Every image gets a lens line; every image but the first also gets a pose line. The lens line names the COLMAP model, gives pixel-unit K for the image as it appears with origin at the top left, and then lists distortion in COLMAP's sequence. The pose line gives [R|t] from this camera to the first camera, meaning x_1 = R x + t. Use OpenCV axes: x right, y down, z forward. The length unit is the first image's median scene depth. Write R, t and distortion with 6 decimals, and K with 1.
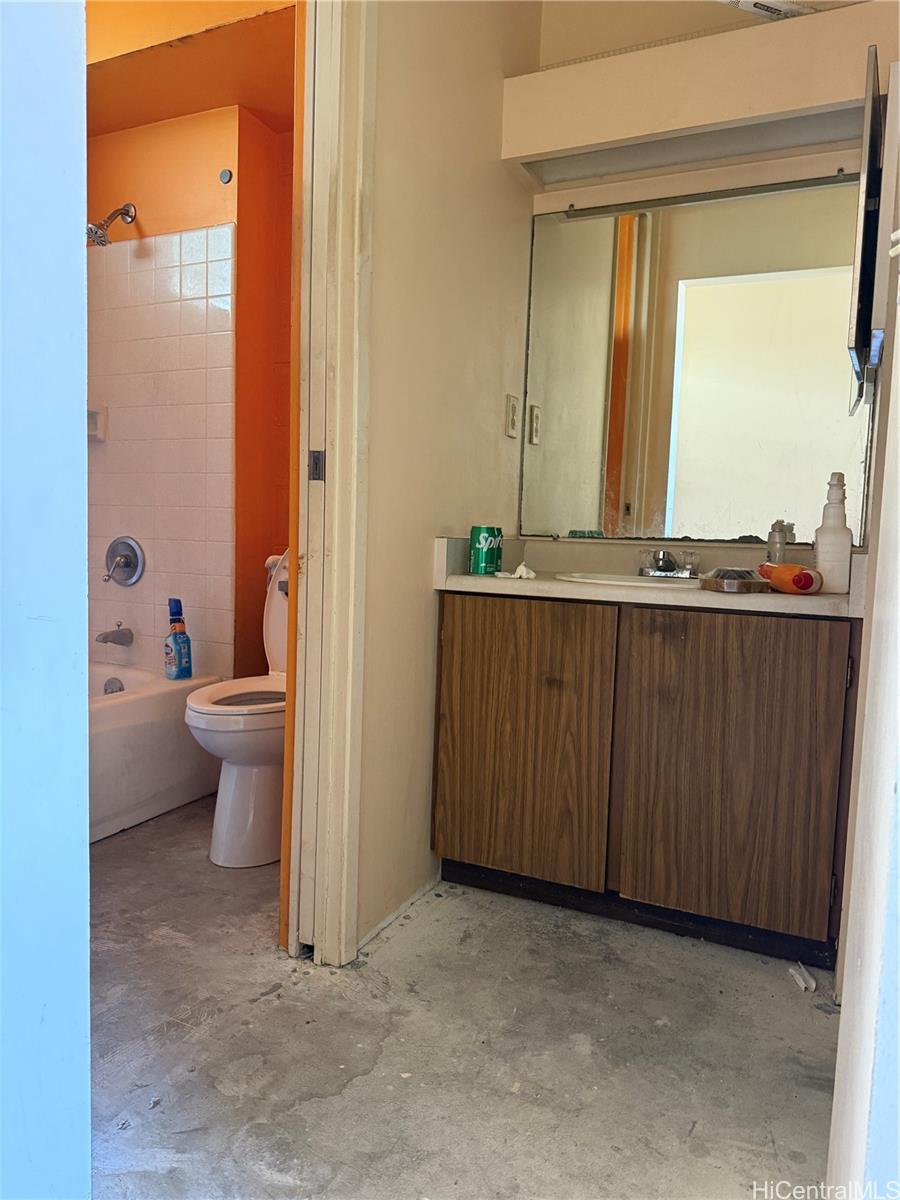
lens RADIAL K [[837.1, 0, 450.0], [0, 837.1, 600.0], [0, 0, 1]] dist [0.002694, -0.006451]
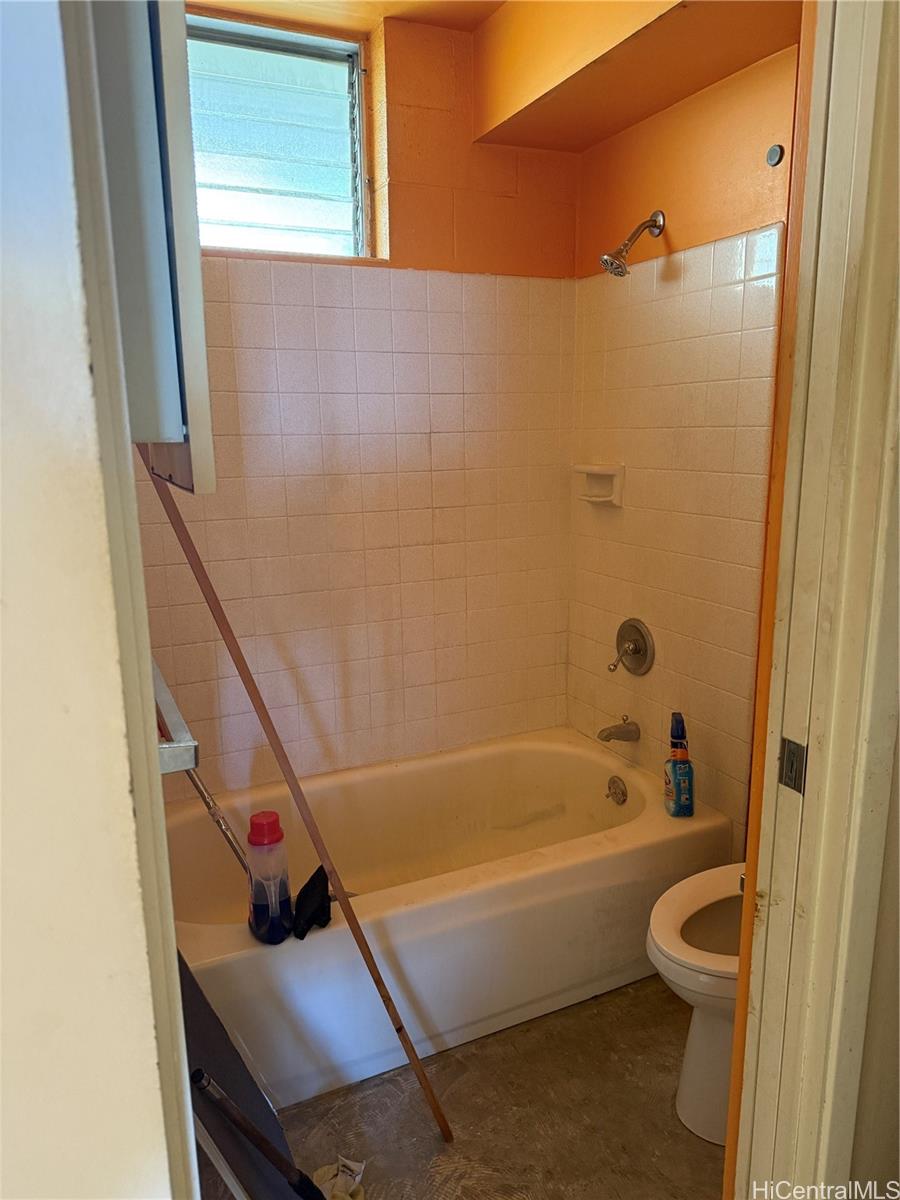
lens RADIAL K [[834.2, 0, 450.0], [0, 834.2, 600.0], [0, 0, 1]] dist [0.056510, -0.002645]
pose [[0.754894, 0.102772, -0.647745, 0.023008], [-0.016001, 0.990238, 0.138465, -0.237452], [0.655652, -0.094162, 0.749169, 0.264758]]
